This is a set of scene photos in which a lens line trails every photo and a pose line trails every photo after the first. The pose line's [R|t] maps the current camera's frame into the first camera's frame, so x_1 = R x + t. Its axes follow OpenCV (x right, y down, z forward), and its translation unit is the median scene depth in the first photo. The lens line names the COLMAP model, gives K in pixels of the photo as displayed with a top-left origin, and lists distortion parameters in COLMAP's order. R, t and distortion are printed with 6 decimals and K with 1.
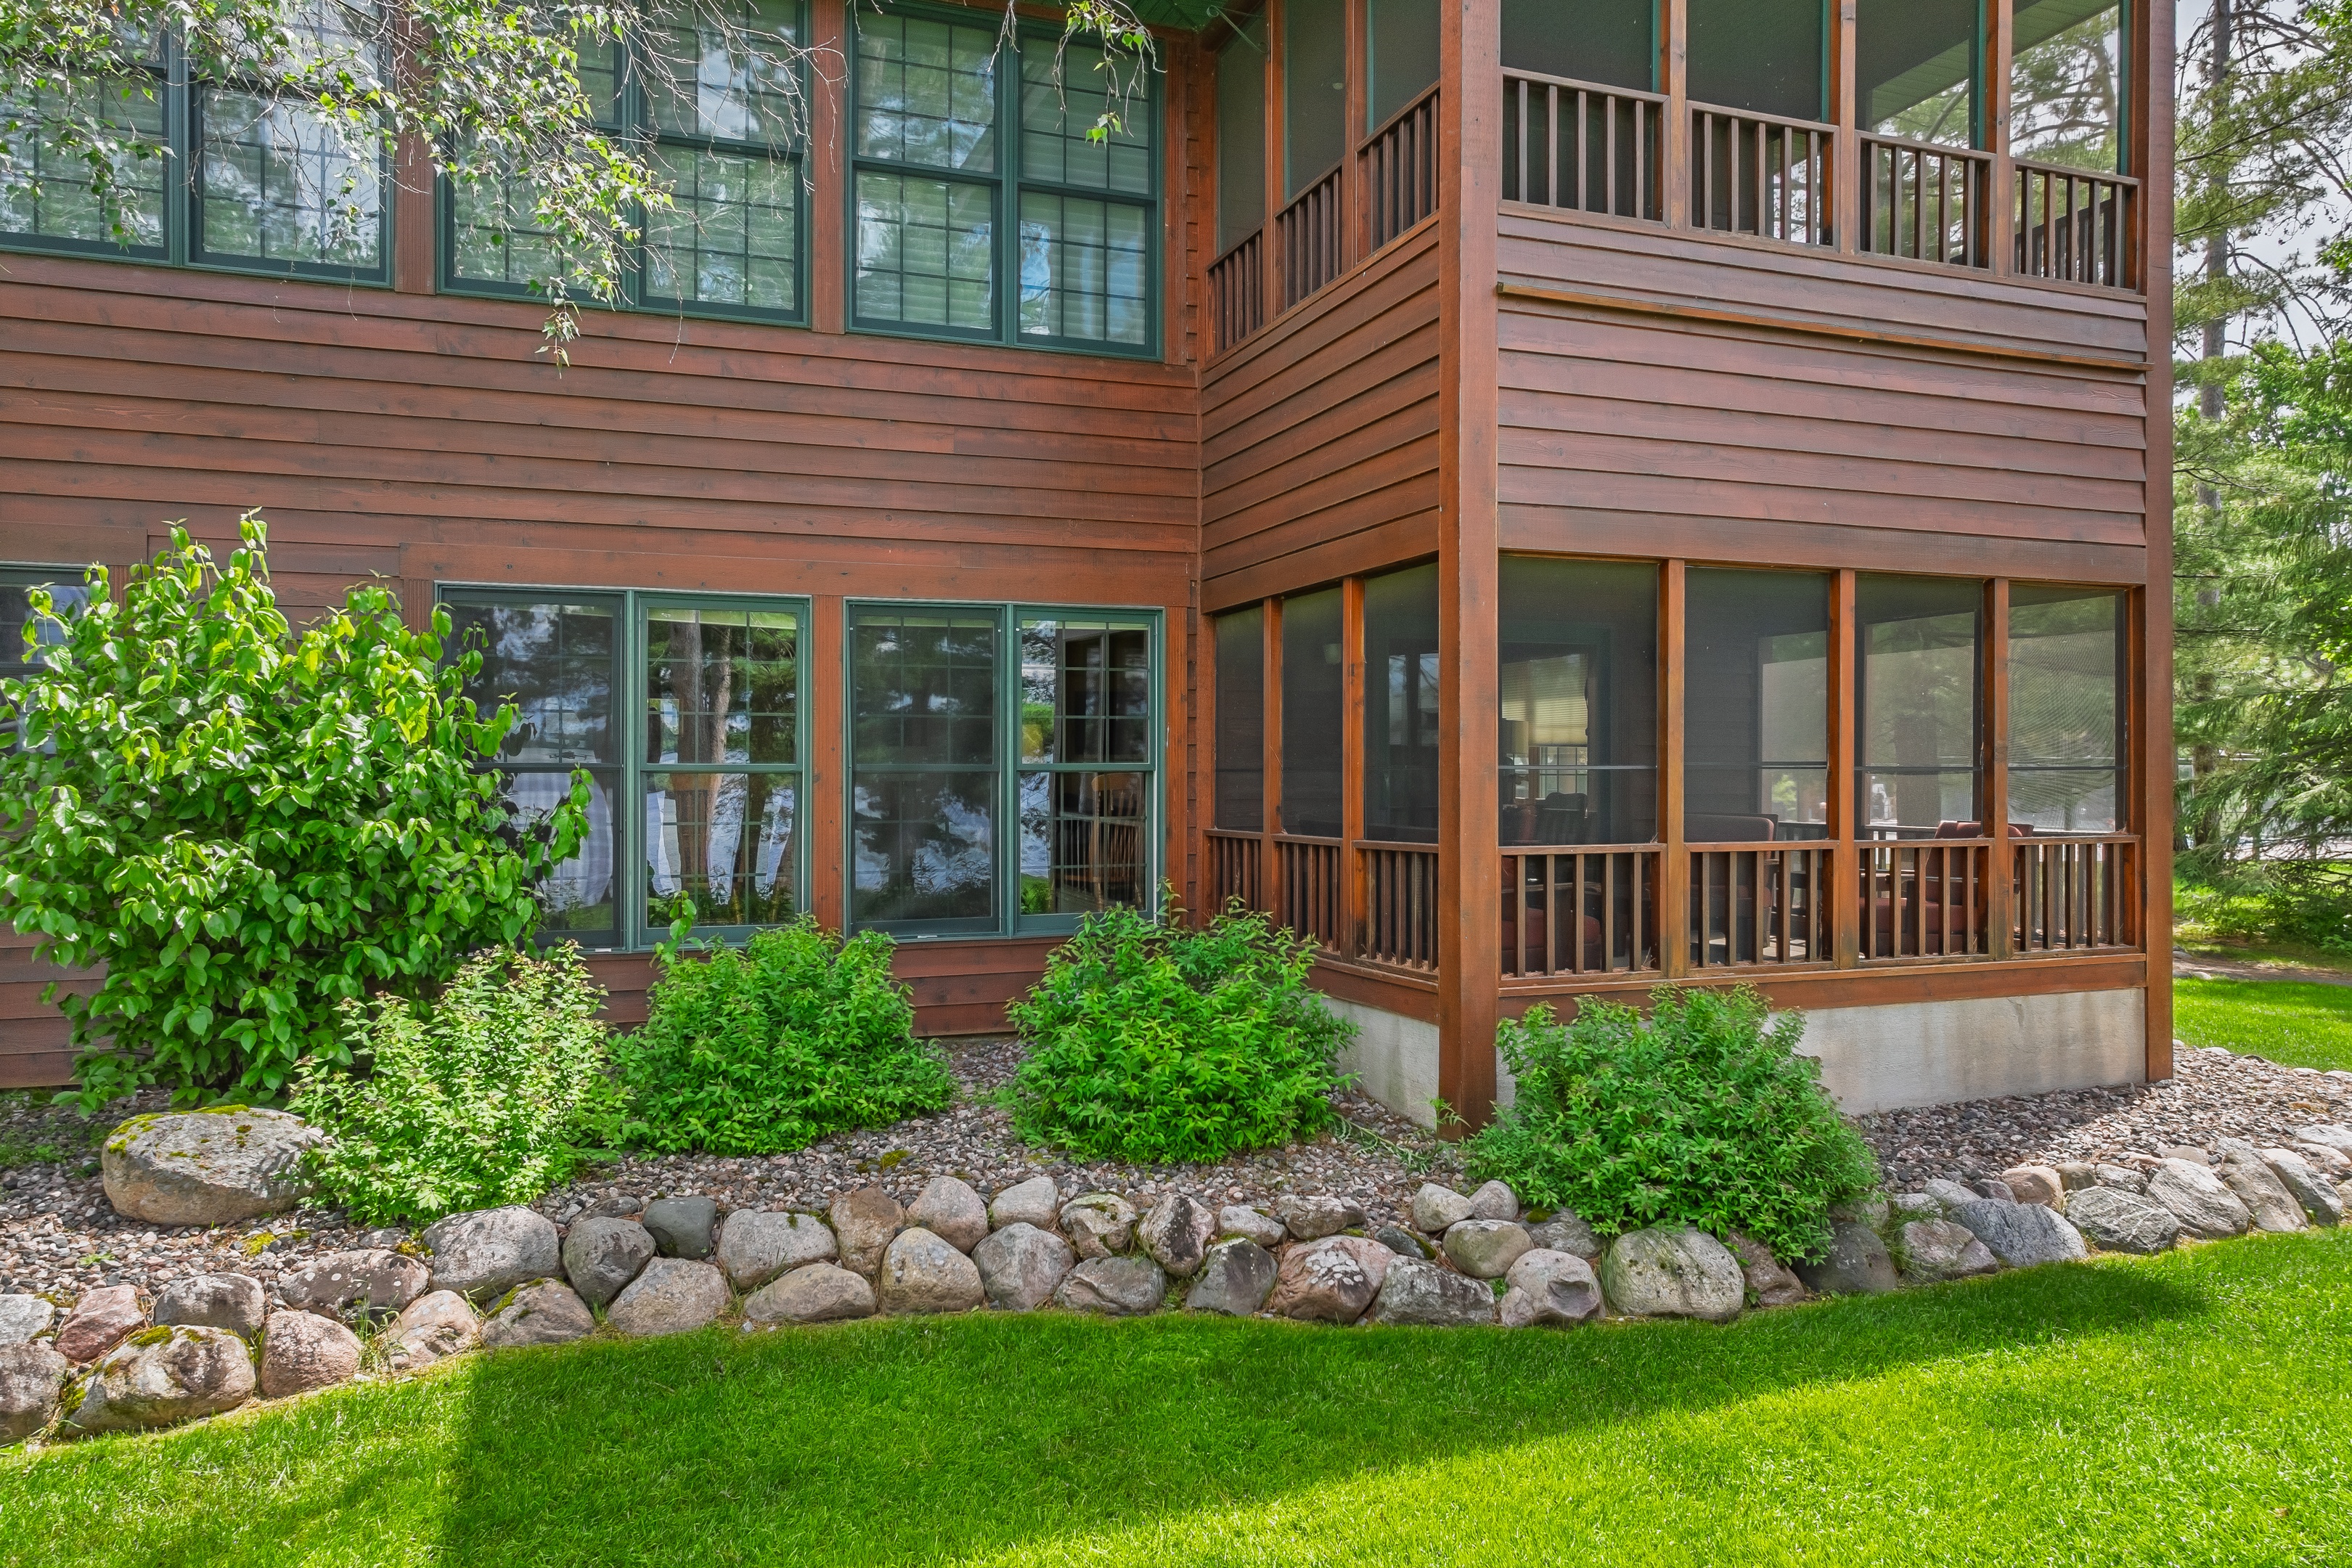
lens RADIAL K [[1626.2, 0, 1171.9], [0, 1626.2, 742.4], [0, 0, 1]] dist [-0.004387, 0.010344]
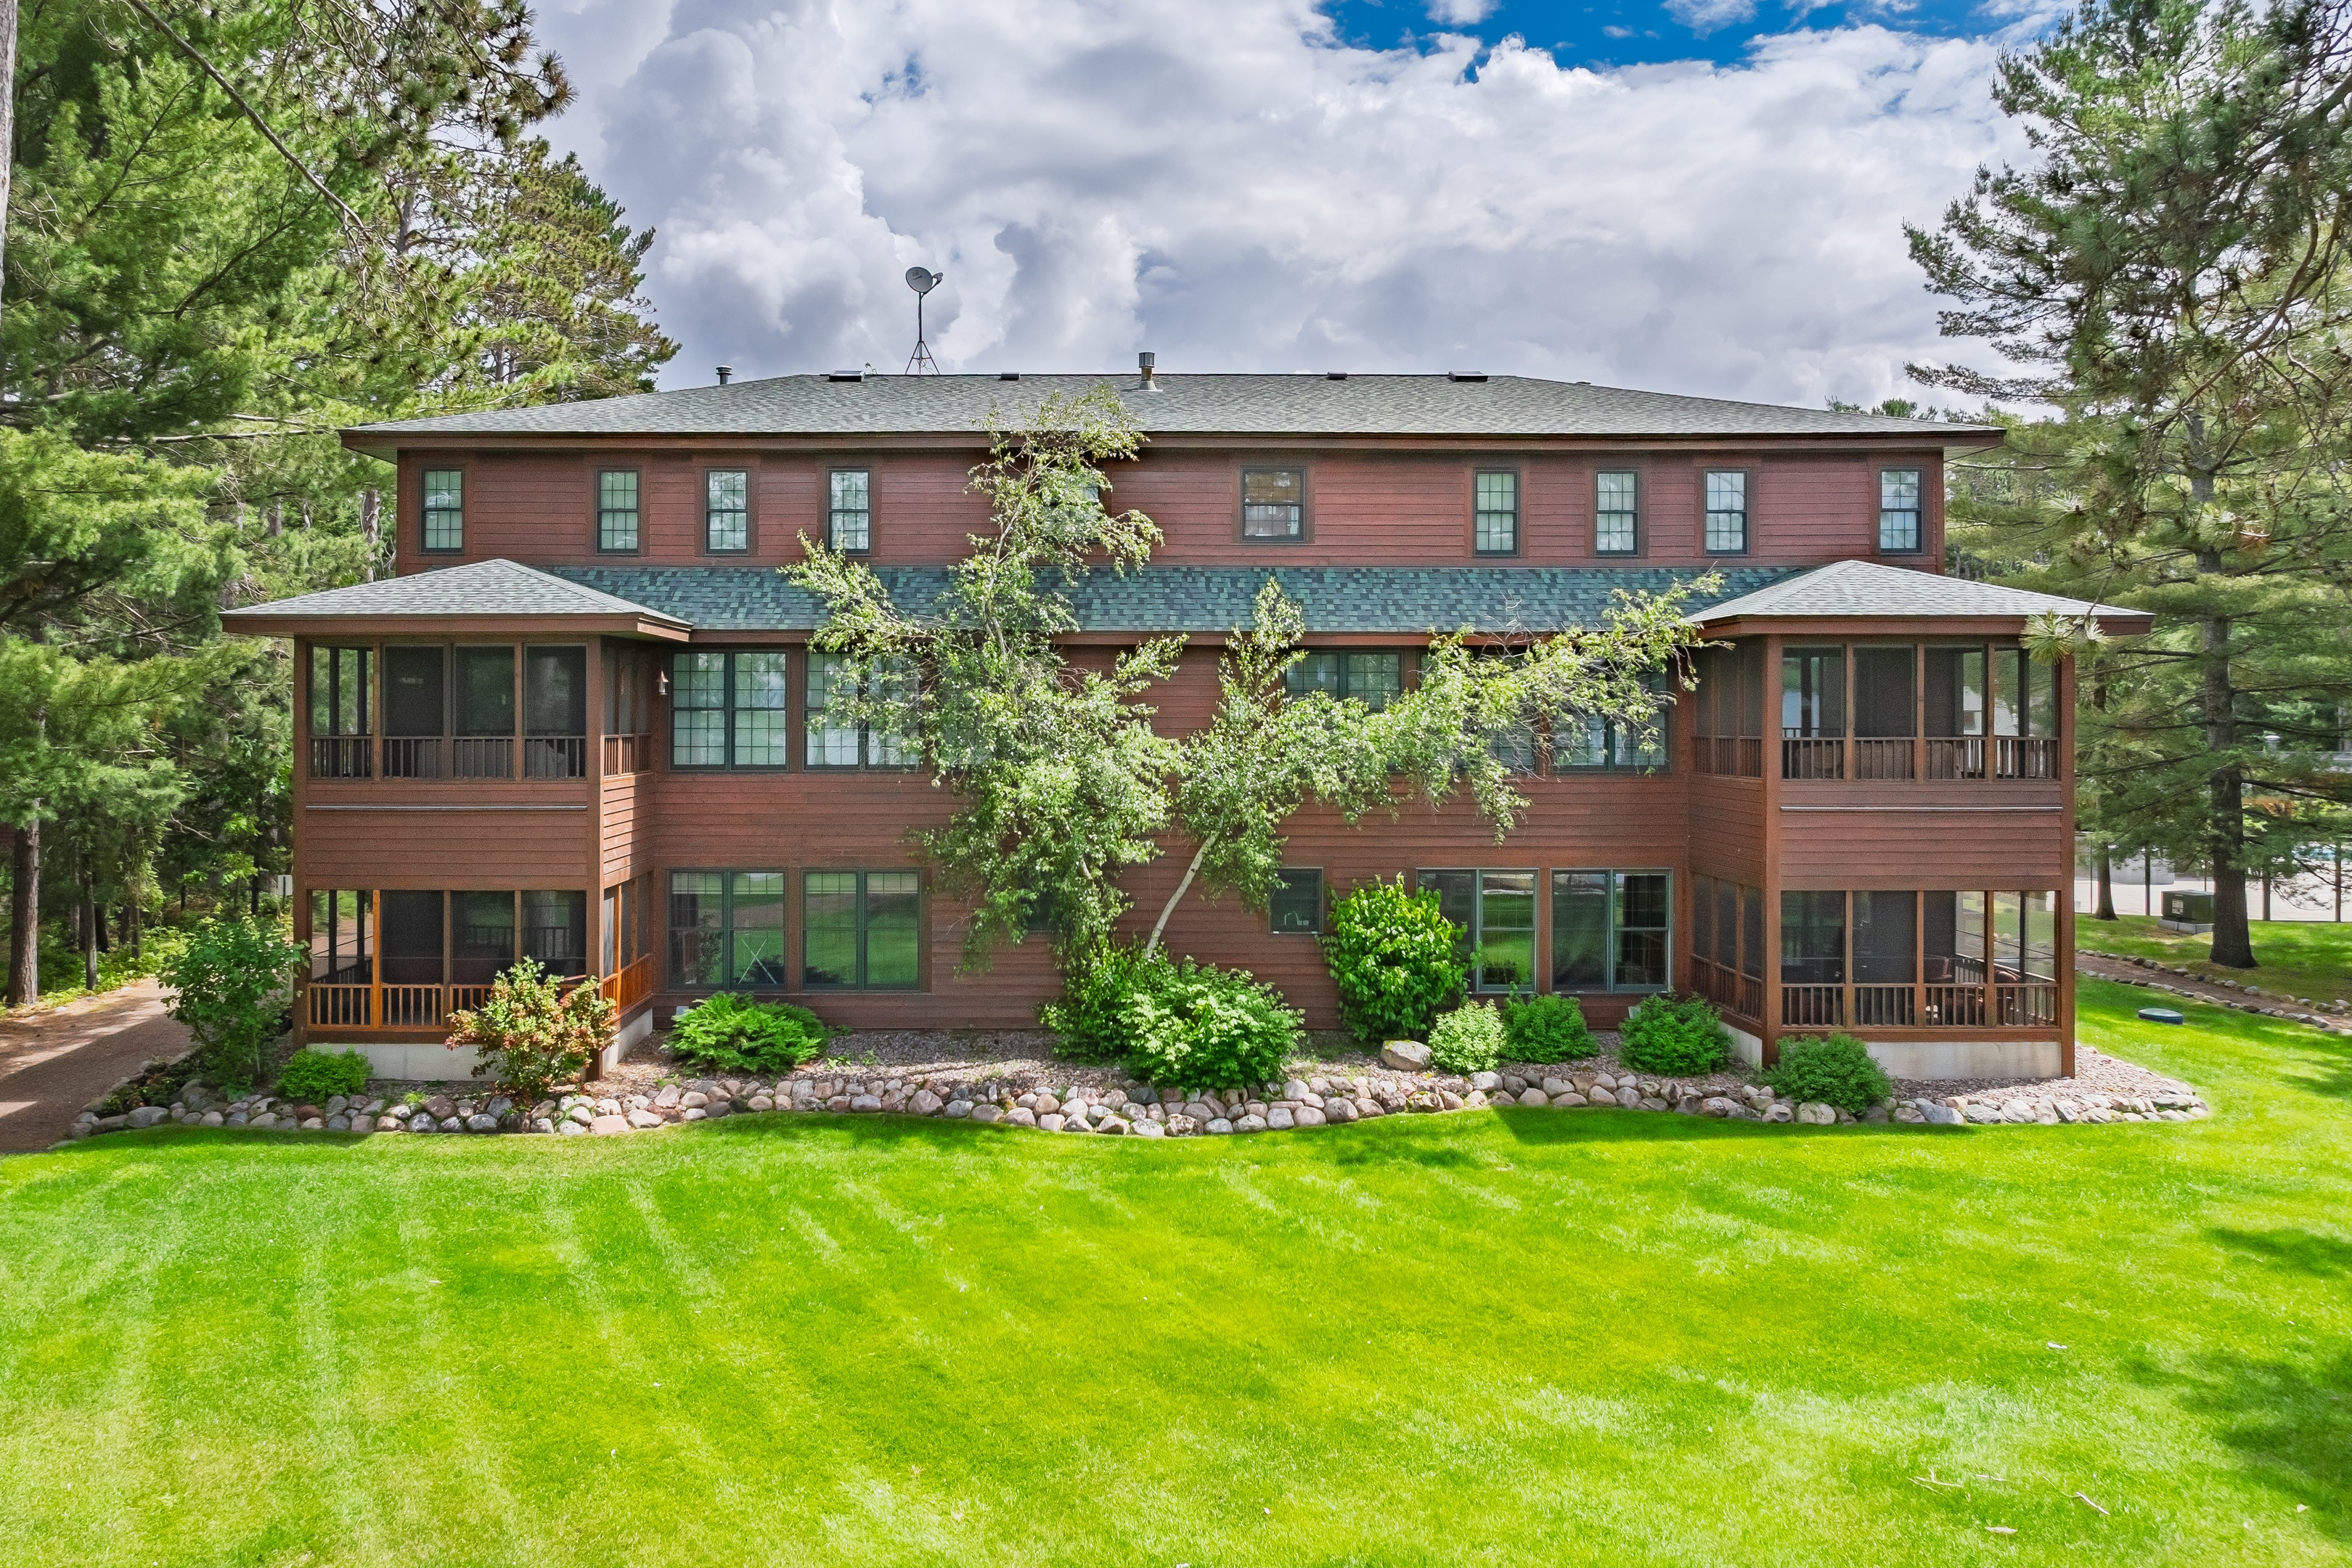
lens RADIAL K [[1547.2, 0, 1168.3], [0, 1547.2, 736.4], [0, 0, 1]] dist [0.005673, 0.004105]
pose [[0.945841, 0.004515, -0.324600, 0.058552], [0.000229, 0.999894, 0.014576, -0.541114], [0.324631, -0.013860, 0.945739, -2.605991]]
